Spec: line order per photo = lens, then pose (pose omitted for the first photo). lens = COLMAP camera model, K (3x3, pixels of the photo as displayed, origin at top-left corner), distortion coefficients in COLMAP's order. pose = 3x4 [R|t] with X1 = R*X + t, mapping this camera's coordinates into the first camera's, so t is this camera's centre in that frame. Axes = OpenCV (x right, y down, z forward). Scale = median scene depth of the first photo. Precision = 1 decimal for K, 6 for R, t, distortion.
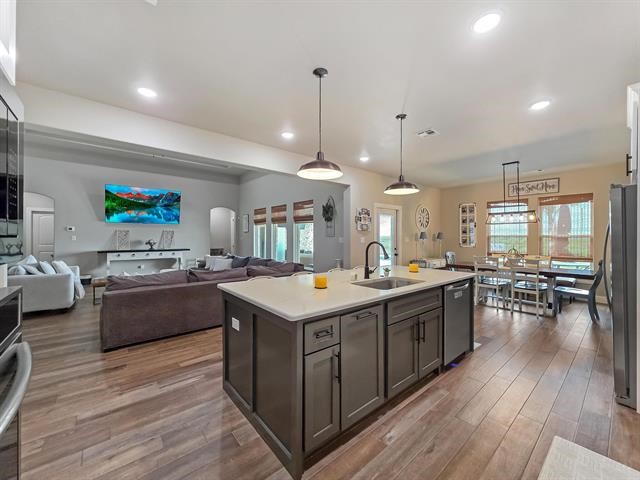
lens RADIAL K [[260.5, 0, 321.9], [0, 260.5, 237.0], [0, 0, 1]] dist [0.000684, 0.000392]
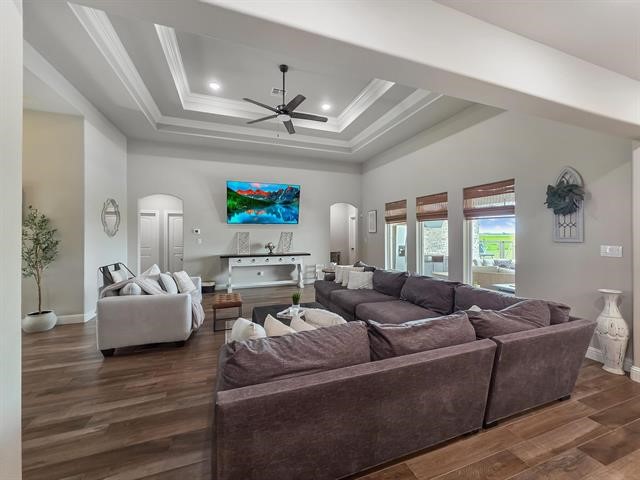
lens RADIAL K [[260.5, 0, 321.9], [0, 260.5, 237.0], [0, 0, 1]] dist [0.000684, 0.000392]
pose [[0.938978, 0.000187, -0.343978, -0.211248], [0.002370, 0.999973, 0.007012, -0.015393], [0.343970, -0.007400, 0.938952, 0.263614]]
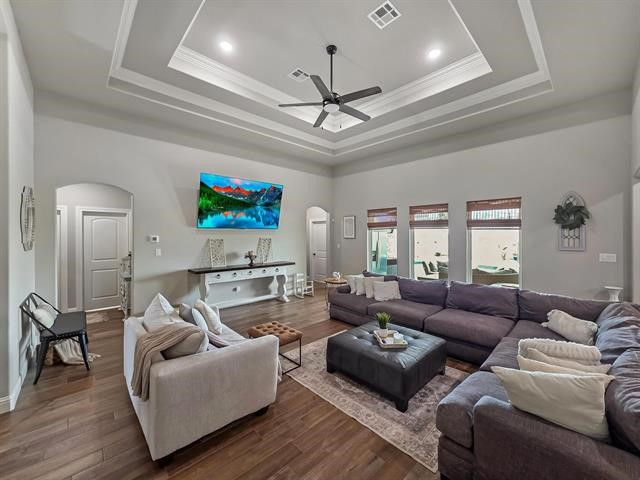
lens RADIAL K [[260.5, 0, 321.9], [0, 260.5, 237.0], [0, 0, 1]] dist [0.000684, 0.000392]
pose [[0.998332, -0.003146, 0.057647, -0.540295], [0.002788, 0.999976, 0.006299, -0.036698], [-0.057665, -0.006127, 0.998317, 0.288036]]
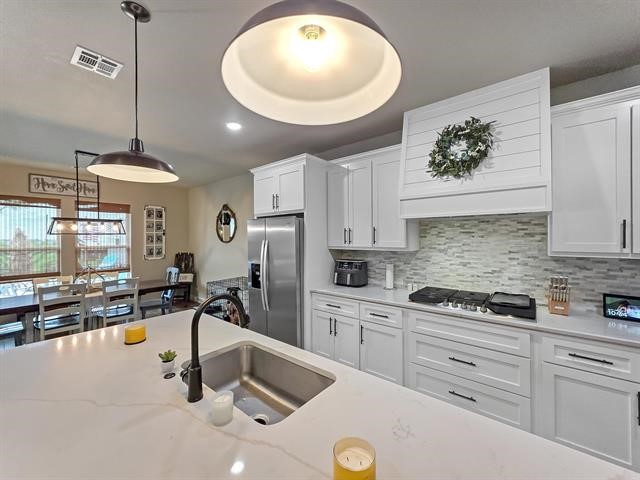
lens RADIAL K [[260.5, 0, 321.9], [0, 260.5, 237.0], [0, 0, 1]] dist [0.000684, 0.000392]
pose [[-0.173520, 0.000632, 0.984830, -0.084352], [0.008517, 0.999963, 0.000859, -0.026132], [-0.984793, 0.008537, -0.173519, 0.316970]]
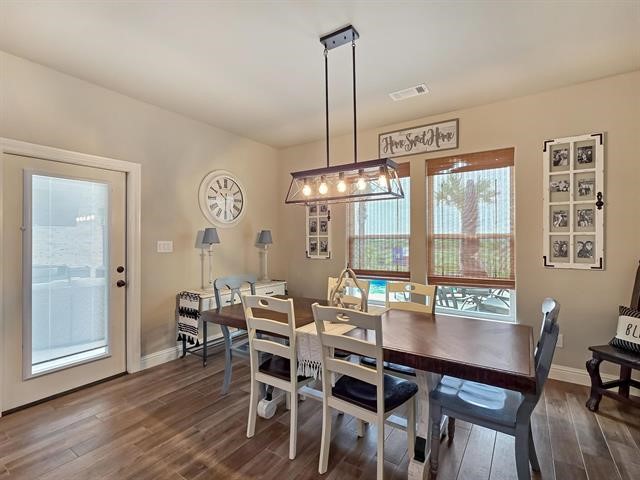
lens RADIAL K [[304.9, 0, 323.7], [0, 304.9, 239.3], [0, 0, 1]] dist [-0.001125, -0.000348]
pose [[0.962605, -0.004976, 0.270864, 0.397338], [0.005845, 0.999980, -0.002400, 0.002053], [-0.270847, 0.003893, 0.962615, 0.402697]]
